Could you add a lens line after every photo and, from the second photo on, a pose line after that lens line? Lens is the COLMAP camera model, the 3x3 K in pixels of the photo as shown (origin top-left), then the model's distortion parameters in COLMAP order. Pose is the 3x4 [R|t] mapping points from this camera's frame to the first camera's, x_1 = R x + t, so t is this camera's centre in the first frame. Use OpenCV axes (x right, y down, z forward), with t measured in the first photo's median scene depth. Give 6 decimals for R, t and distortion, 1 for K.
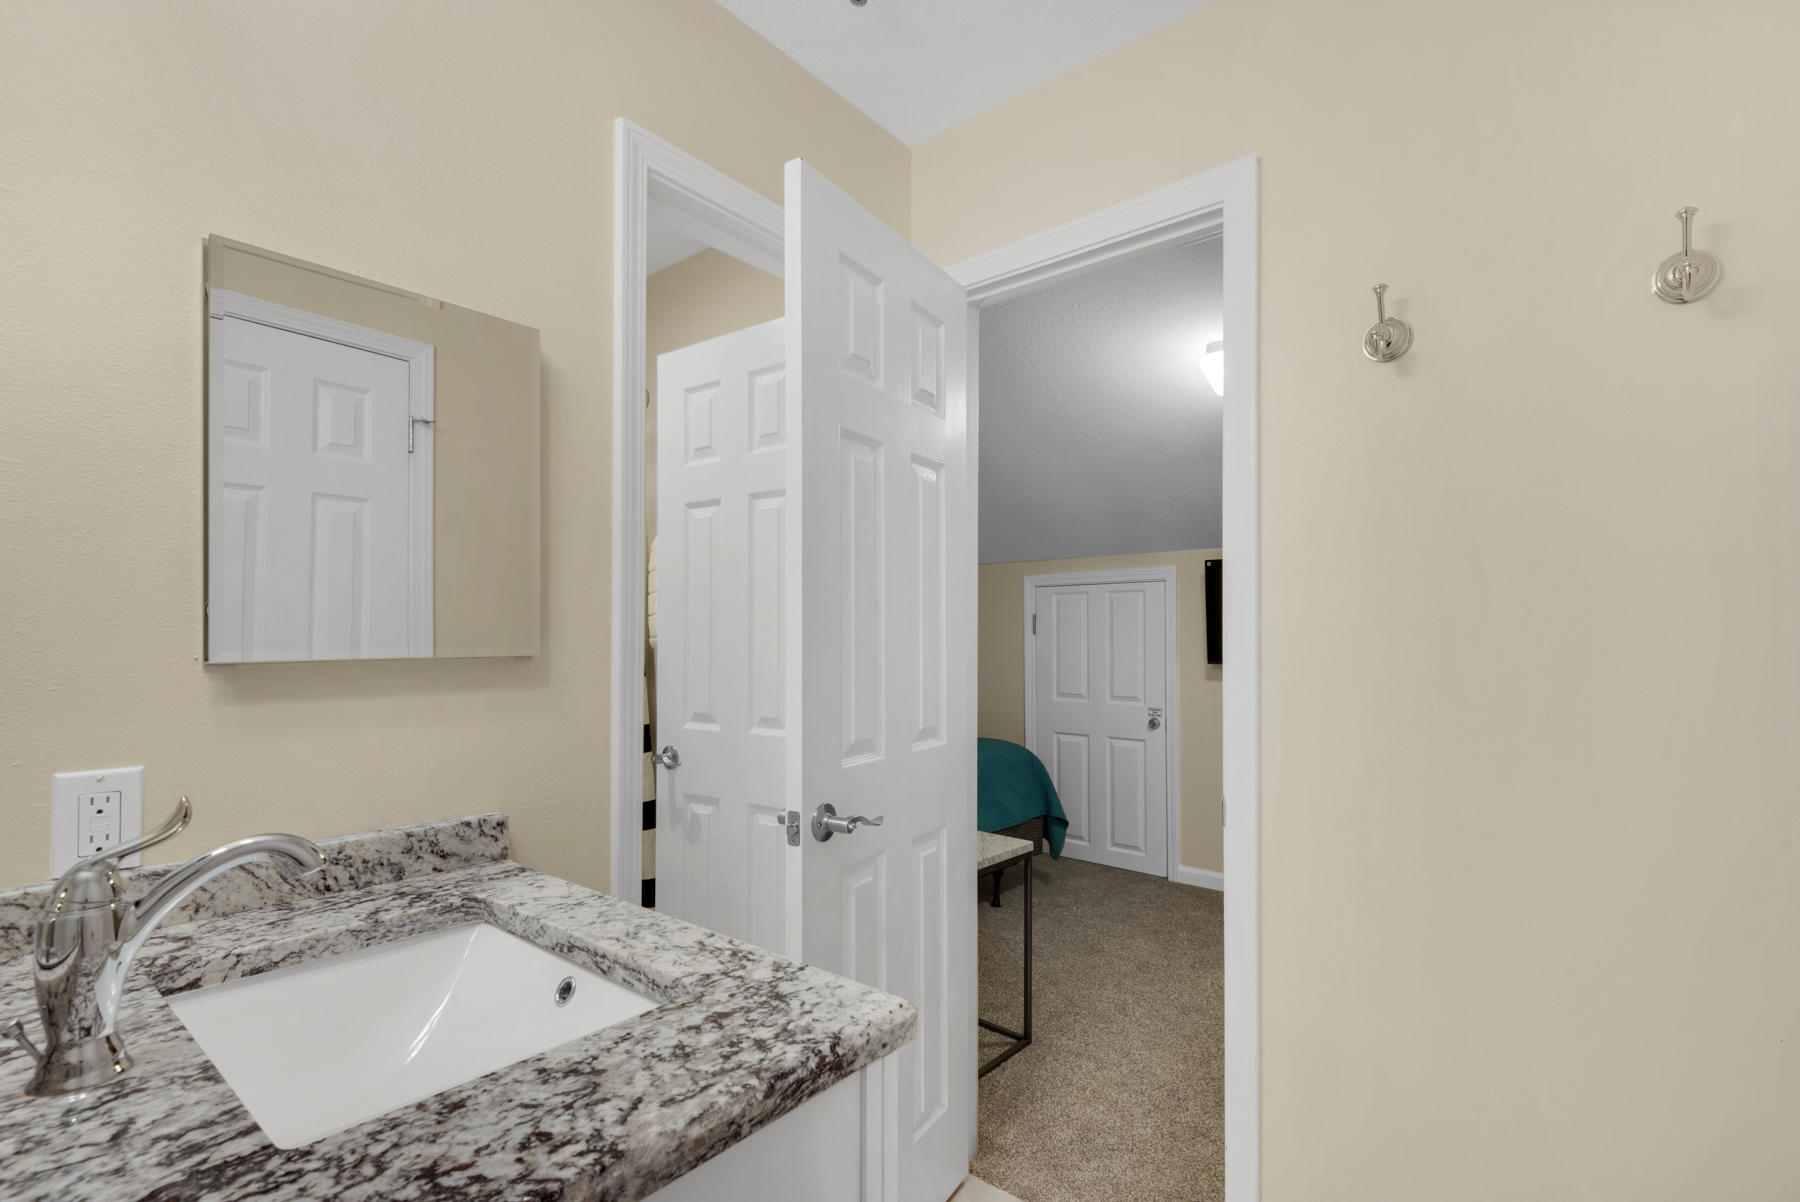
lens RADIAL K [[824.9, 0, 899.9], [0, 824.9, 613.0], [0, 0, 1]] dist [0.020483, -0.008186]
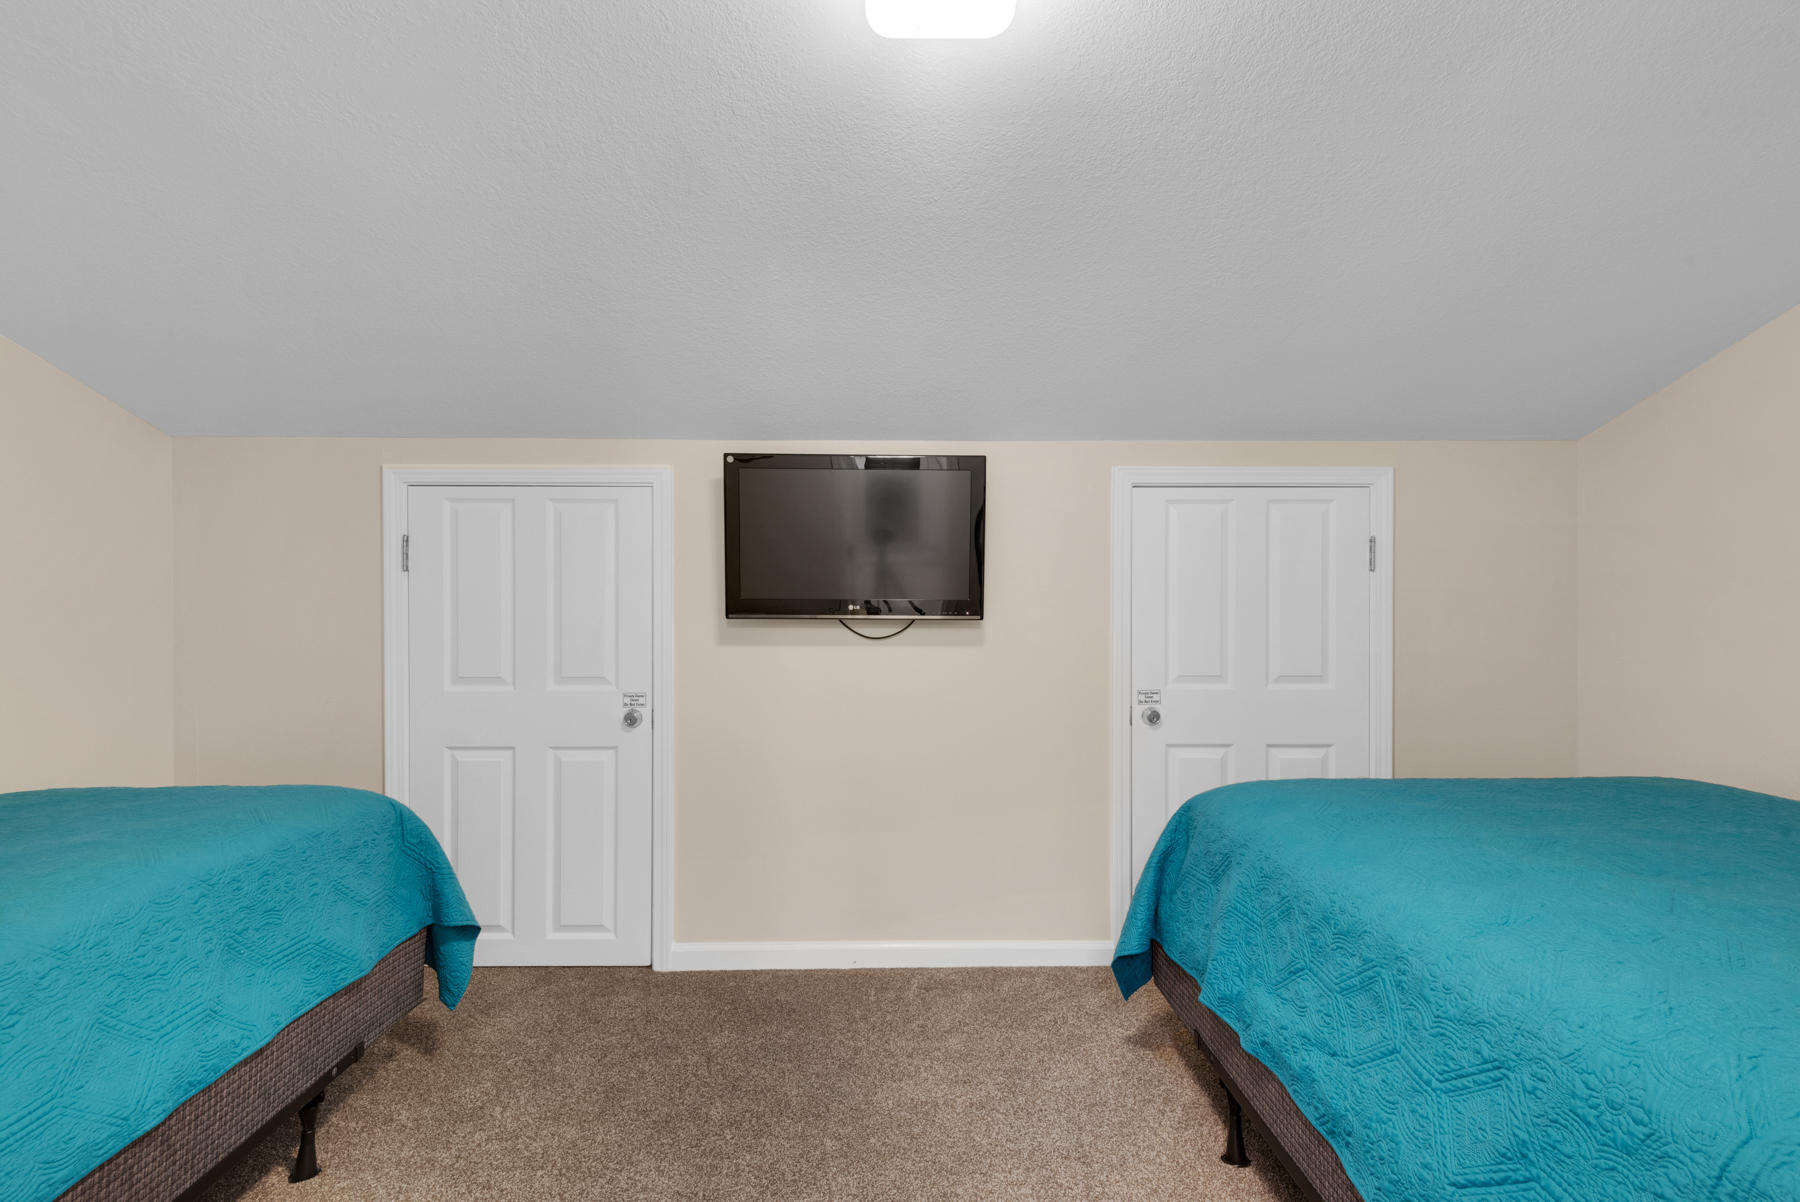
lens RADIAL K [[824.9, 0, 900.1], [0, 824.9, 597.4], [0, 0, 1]] dist [0.020483, -0.008186]
pose [[0.758385, -0.000607, 0.651807, 0.058953], [-0.021640, 0.999425, 0.026110, 0.023832], [-0.651448, -0.033907, 0.757936, 0.410558]]
